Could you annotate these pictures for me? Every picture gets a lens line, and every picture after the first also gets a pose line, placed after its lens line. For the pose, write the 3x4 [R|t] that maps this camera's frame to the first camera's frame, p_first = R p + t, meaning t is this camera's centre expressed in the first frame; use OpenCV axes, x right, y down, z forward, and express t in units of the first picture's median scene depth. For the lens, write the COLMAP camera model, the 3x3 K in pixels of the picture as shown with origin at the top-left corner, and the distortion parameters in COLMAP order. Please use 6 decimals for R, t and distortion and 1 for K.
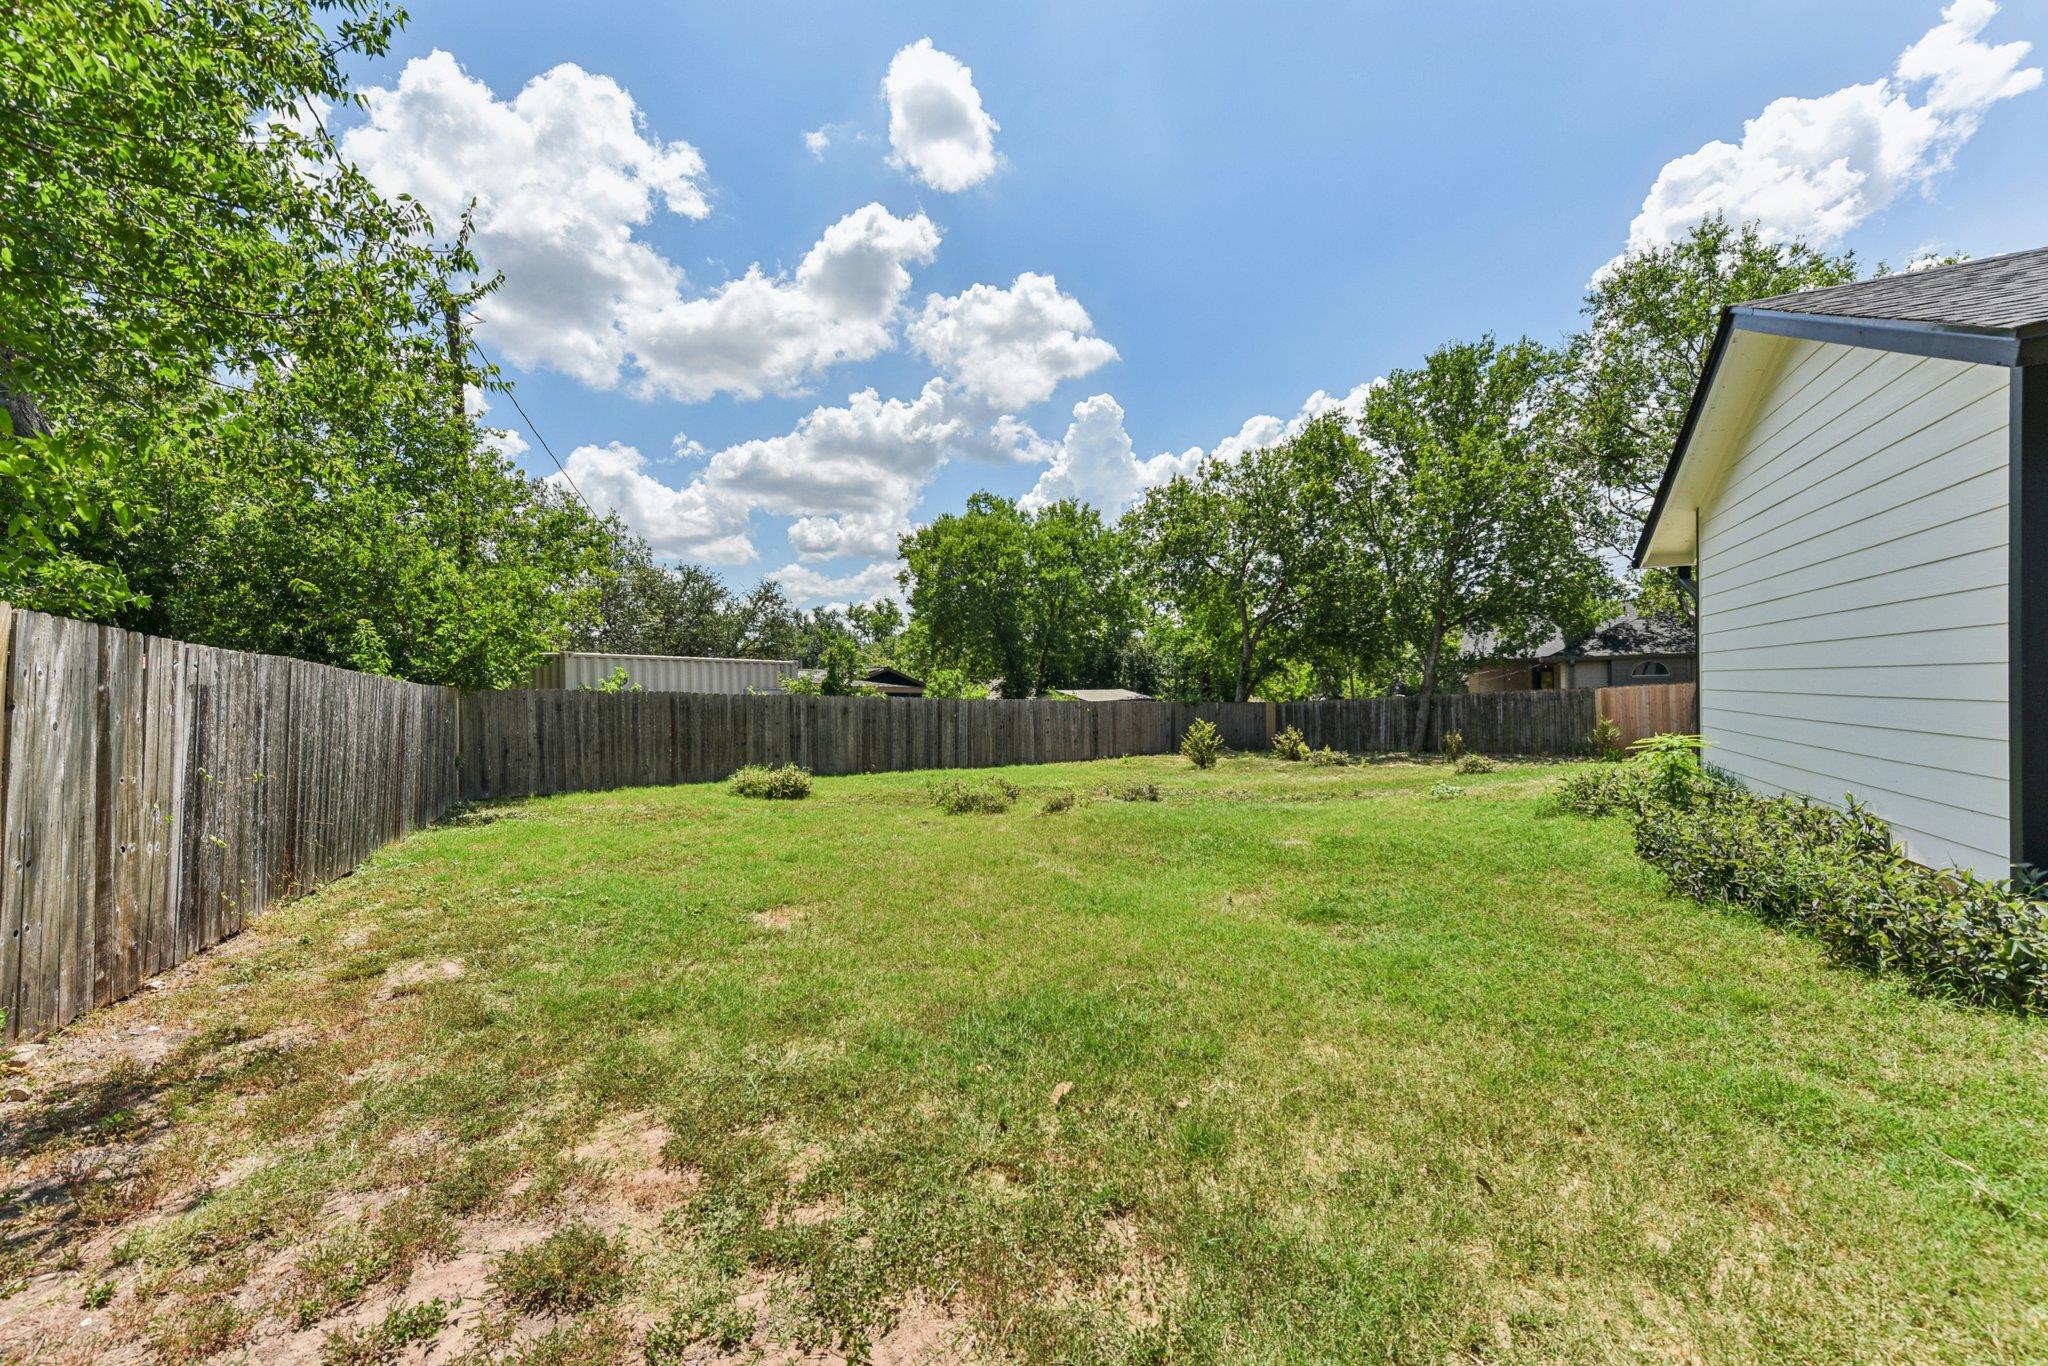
lens RADIAL K [[842.0, 0, 1025.3], [0, 842.0, 691.3], [0, 0, 1]] dist [-0.020103, -0.000061]
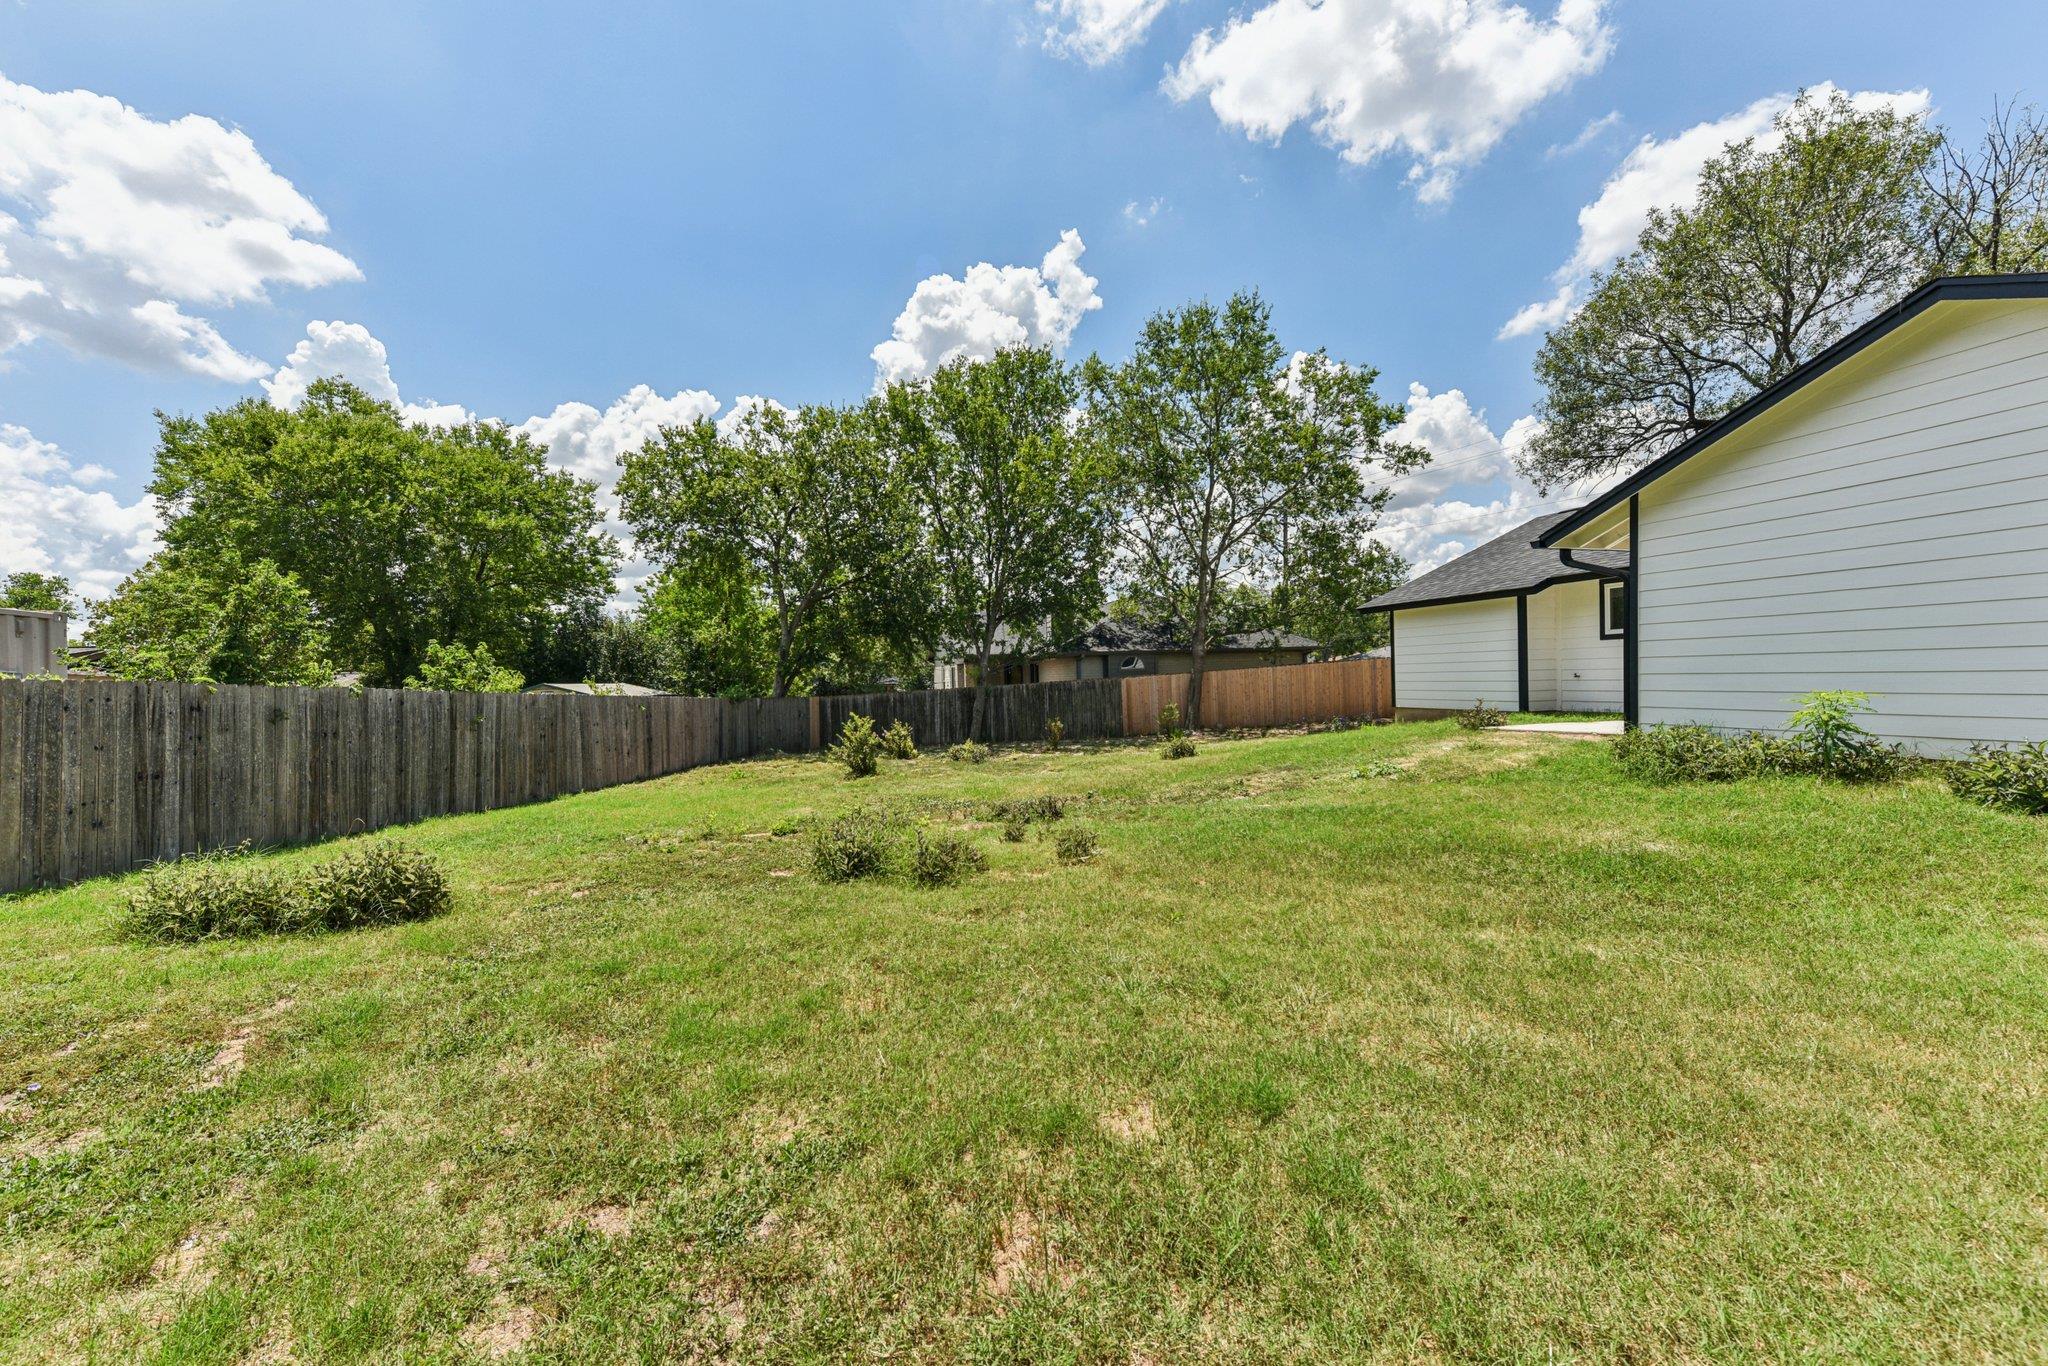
lens RADIAL K [[816.3, 0, 1023.9], [0, 816.3, 668.2], [0, 0, 1]] dist [0.025944, -0.000112]
pose [[0.707038, 0.011485, 0.707082, -0.139826], [0.011560, 0.999547, -0.027795, 0.008047], [-0.707081, 0.027826, 0.706585, 0.201071]]
